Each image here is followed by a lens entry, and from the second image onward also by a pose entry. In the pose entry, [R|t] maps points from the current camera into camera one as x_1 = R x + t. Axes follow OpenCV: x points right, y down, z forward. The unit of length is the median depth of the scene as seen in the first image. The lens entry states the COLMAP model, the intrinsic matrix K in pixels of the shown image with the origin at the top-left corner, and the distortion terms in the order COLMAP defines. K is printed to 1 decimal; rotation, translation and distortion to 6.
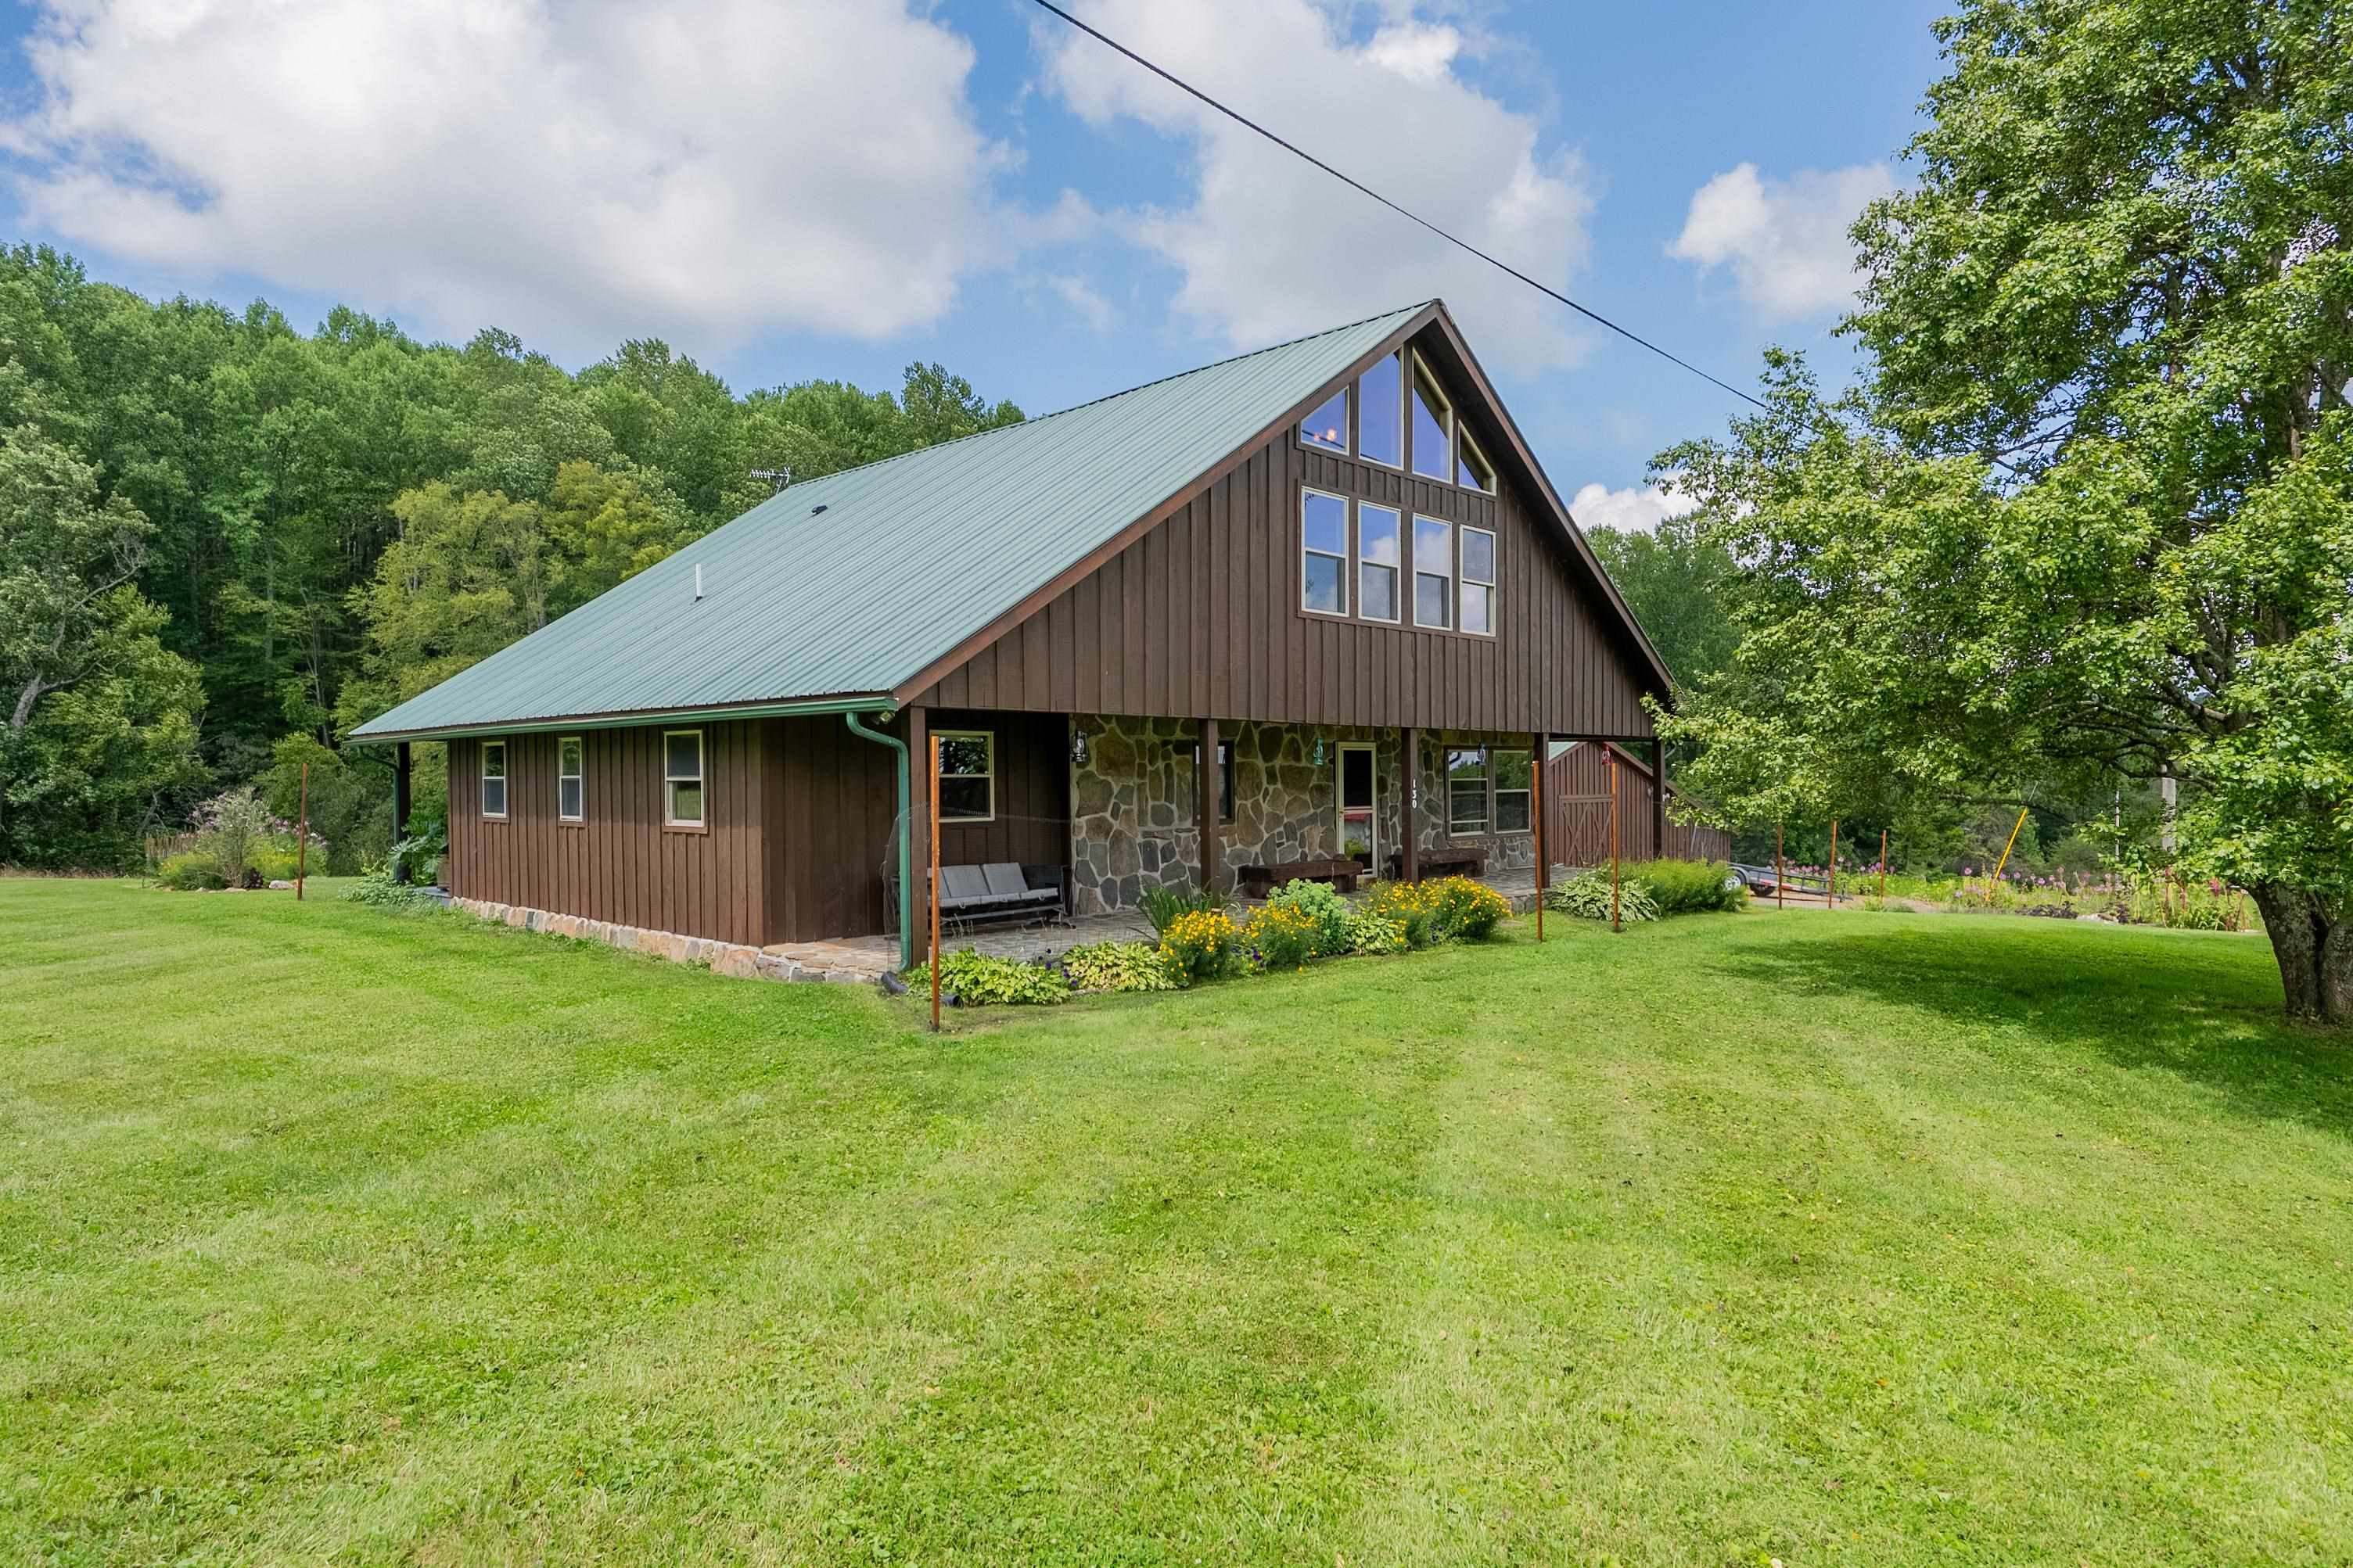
lens RADIAL K [[1354.7, 0, 1170.4], [0, 1354.7, 793.0], [0, 0, 1]] dist [-0.011786, -0.004217]
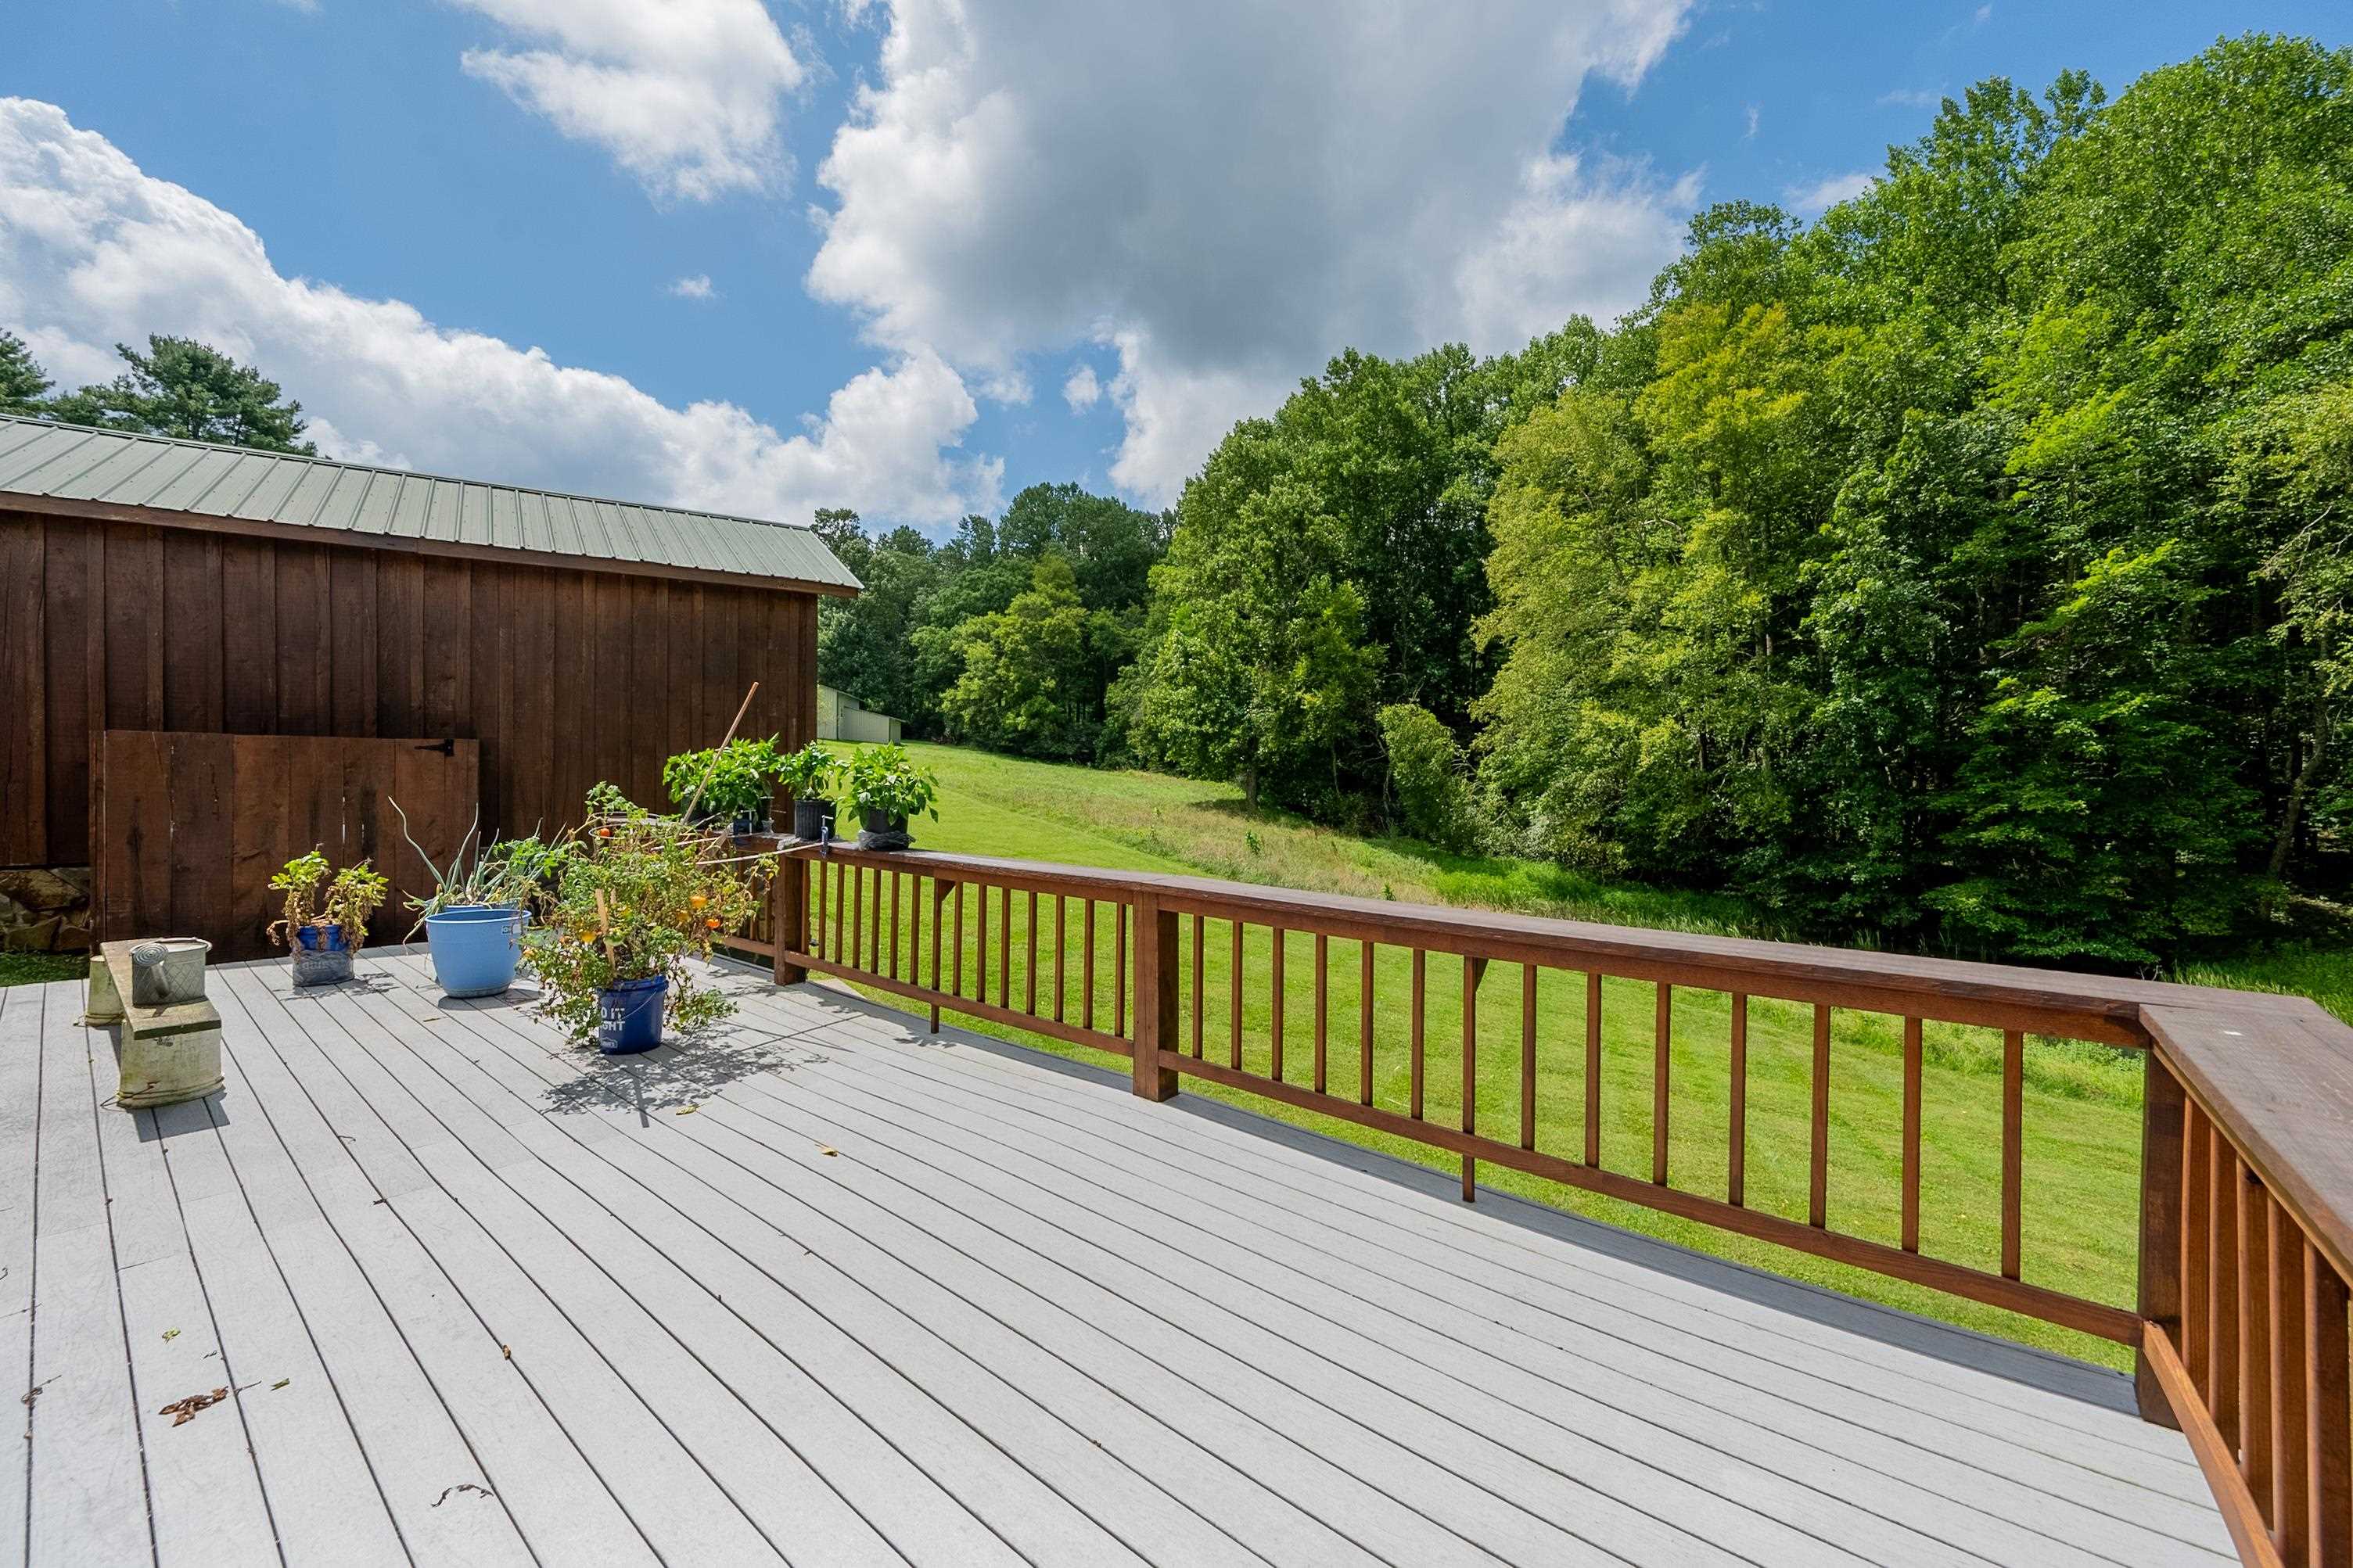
lens RADIAL K [[946.1, 0, 1168.8], [0, 946.1, 786.6], [0, 0, 1]] dist [0.000585, -0.000081]
pose [[0.067649, 0.025201, -0.997391, 0.301341], [-0.032246, 0.999214, 0.023060, 0.058955], [0.997188, 0.030602, 0.068409, 2.744086]]
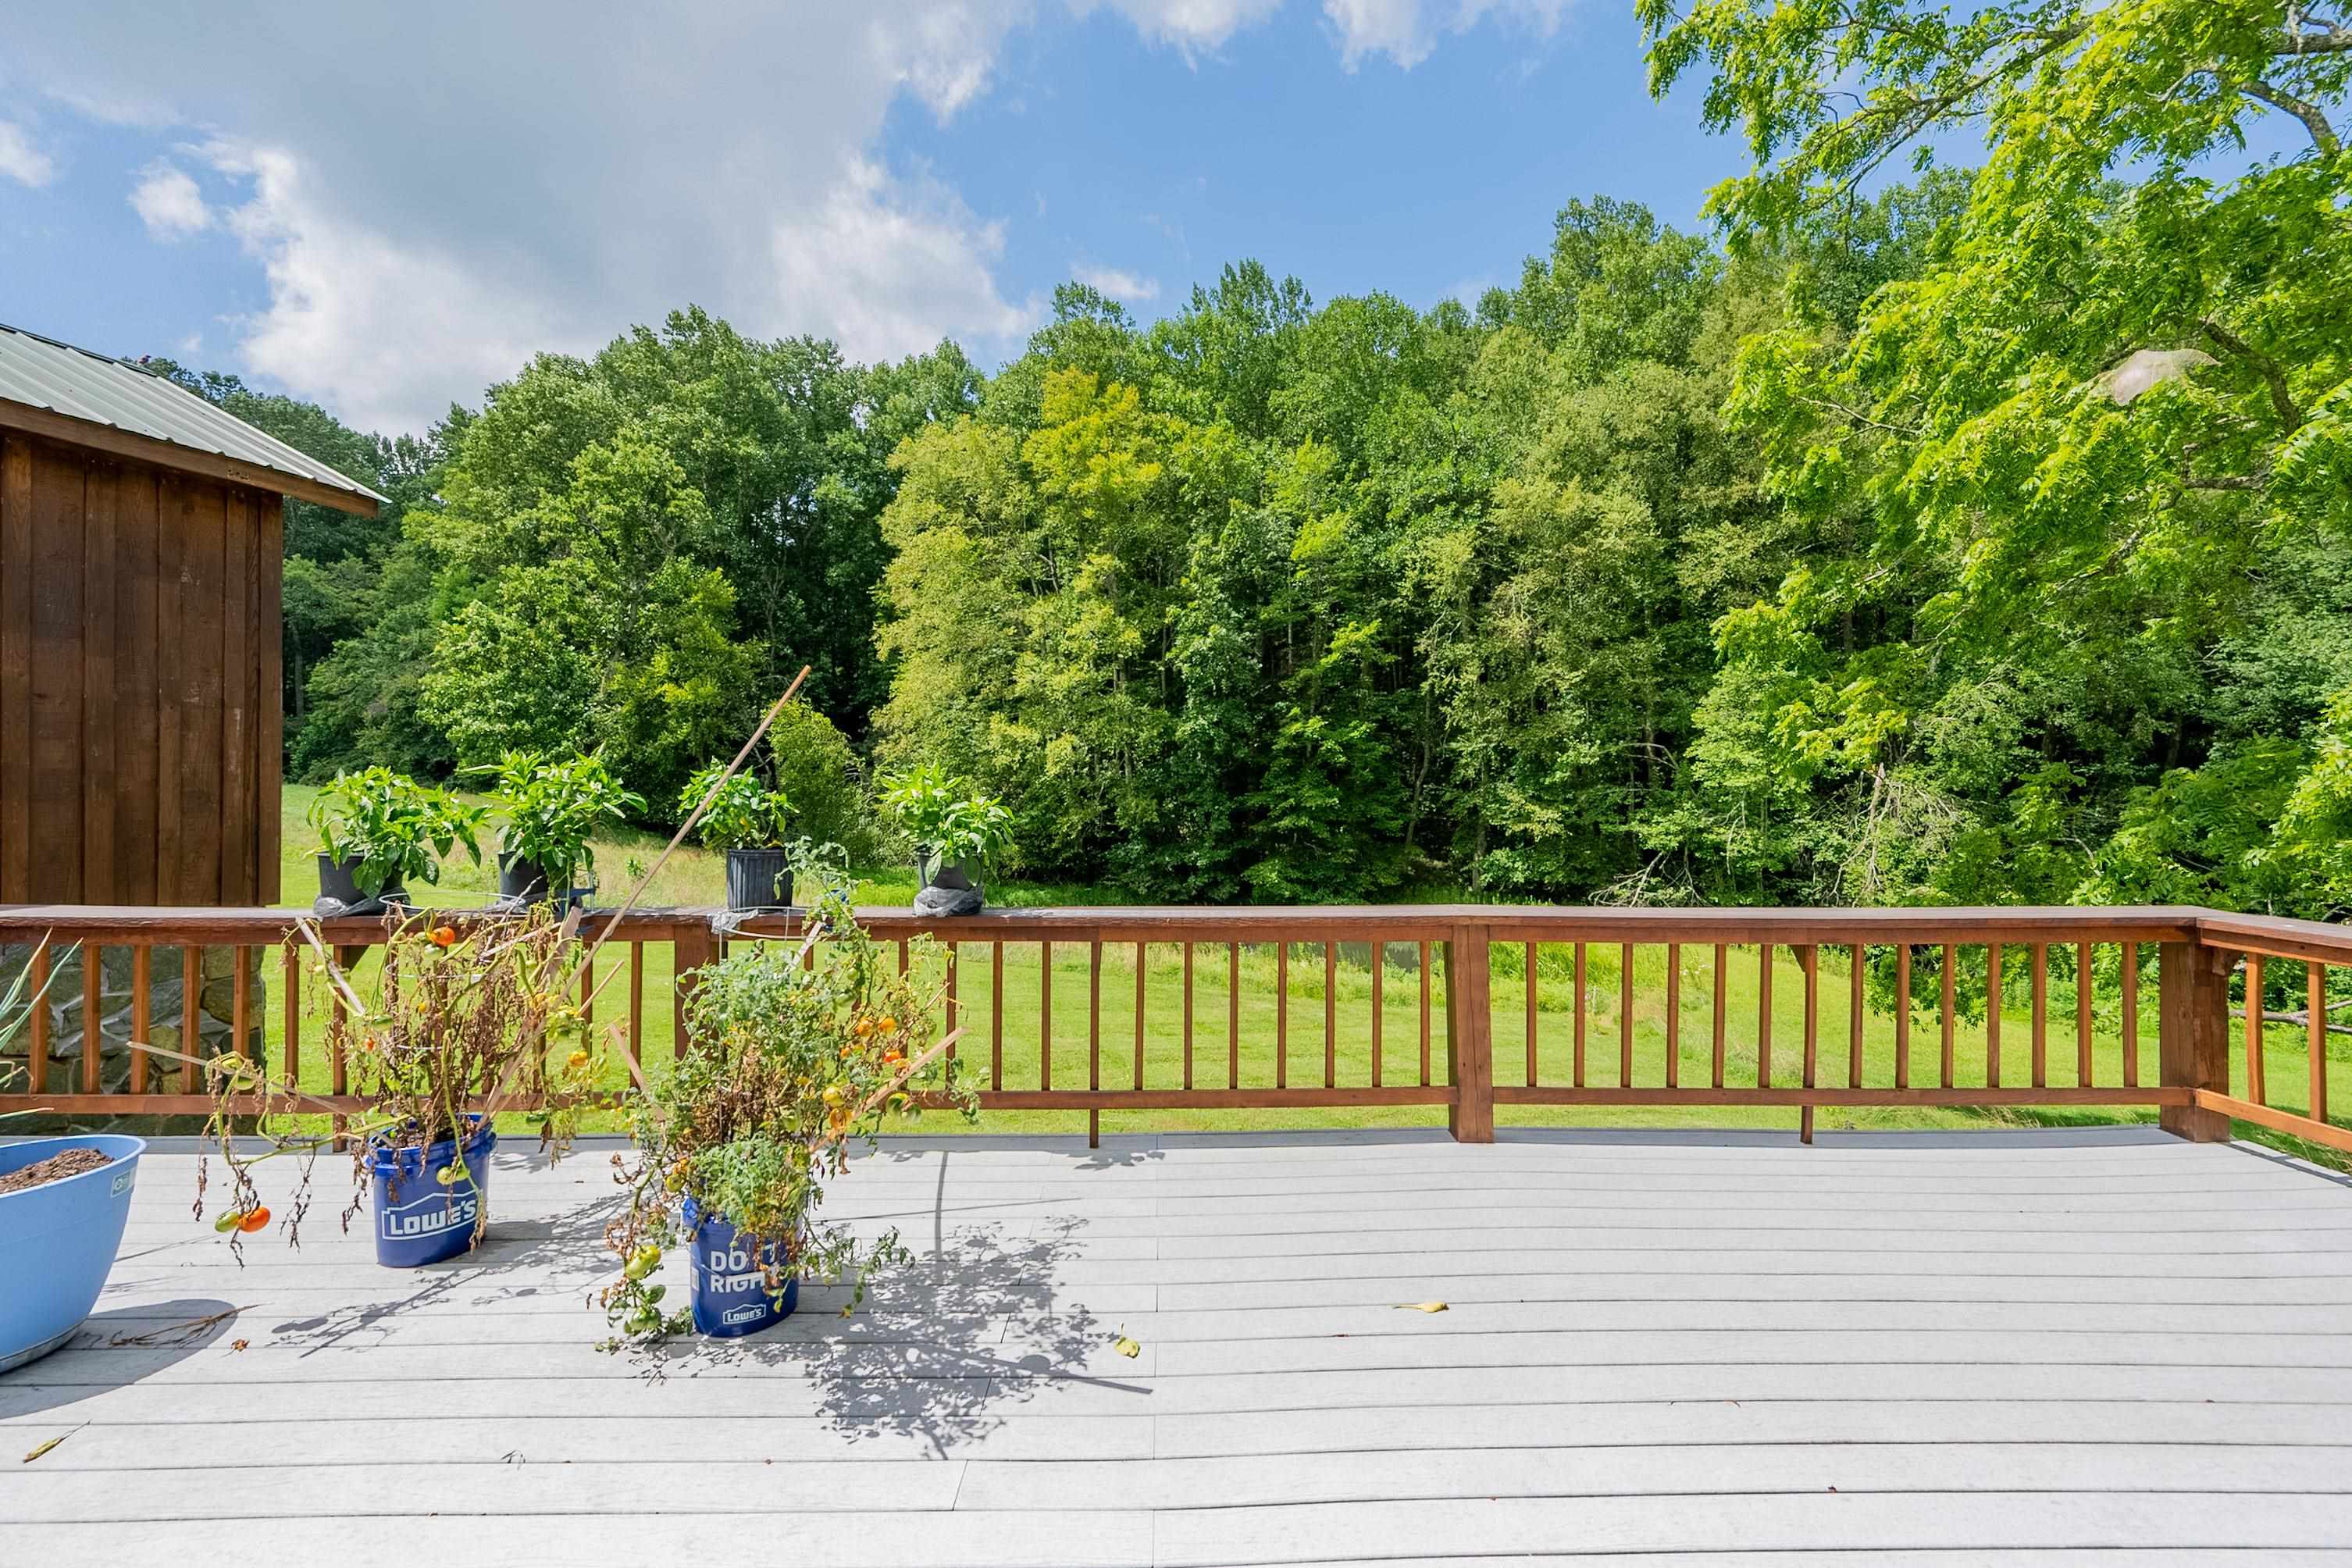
lens RADIAL K [[945.9, 0, 1192.2], [0, 945.9, 791.4], [0, 0, 1]] dist [0.000585, -0.000081]
pose [[0.711406, 0.014497, -0.702632, 0.173937], [-0.019452, 0.999810, 0.000933, 0.059817], [0.702512, 0.013004, 0.711553, 2.544145]]
